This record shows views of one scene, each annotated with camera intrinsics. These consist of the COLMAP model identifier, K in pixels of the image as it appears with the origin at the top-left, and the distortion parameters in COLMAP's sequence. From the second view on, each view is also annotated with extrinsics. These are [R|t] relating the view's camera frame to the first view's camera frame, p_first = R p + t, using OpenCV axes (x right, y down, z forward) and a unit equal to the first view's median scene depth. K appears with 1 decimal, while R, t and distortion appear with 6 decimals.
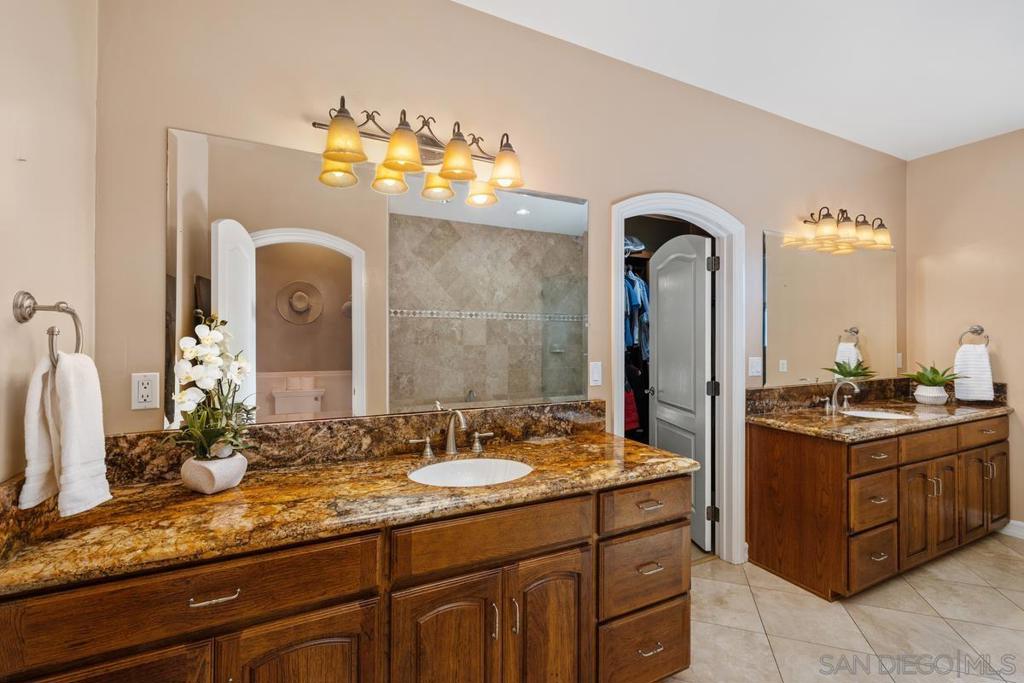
lens RADIAL K [[444.5, 0, 511.9], [0, 444.5, 336.7], [0, 0, 1]] dist [0.001887, 0.000129]
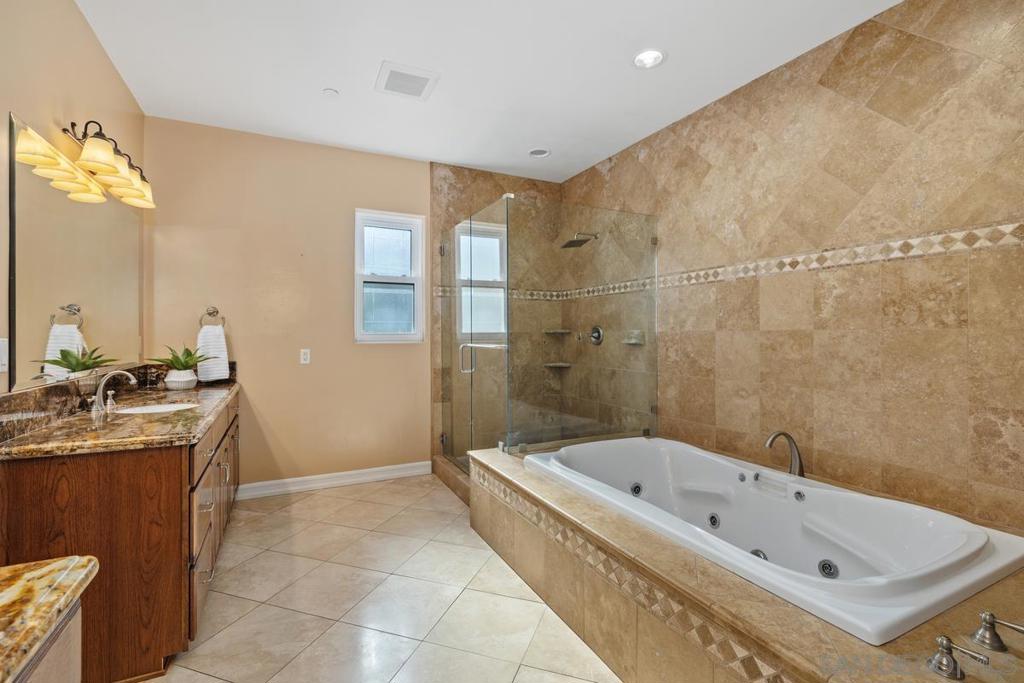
lens RADIAL K [[467.4, 0, 512.0], [0, 467.4, 336.0], [0, 0, 1]] dist [-0.002717, -0.000437]
pose [[0.002046, -0.006545, 0.999976, -0.022888], [-0.000498, 0.999978, 0.006546, 0.035180], [-0.999998, -0.000512, 0.002043, 0.327745]]
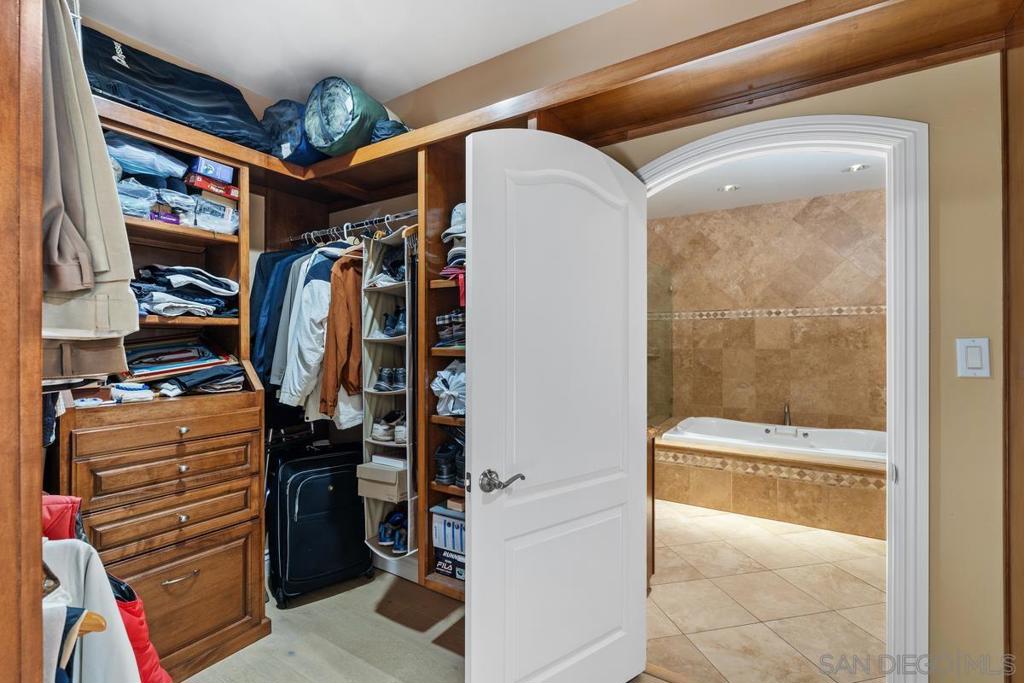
lens RADIAL K [[467.4, 0, 507.1], [0, 467.4, 343.2], [0, 0, 1]] dist [-0.002717, -0.000437]
pose [[-0.521952, -0.005450, 0.852957, -0.035627], [-0.002179, 0.999985, 0.005056, -0.002219], [-0.852972, 0.000781, -0.521956, 1.637328]]
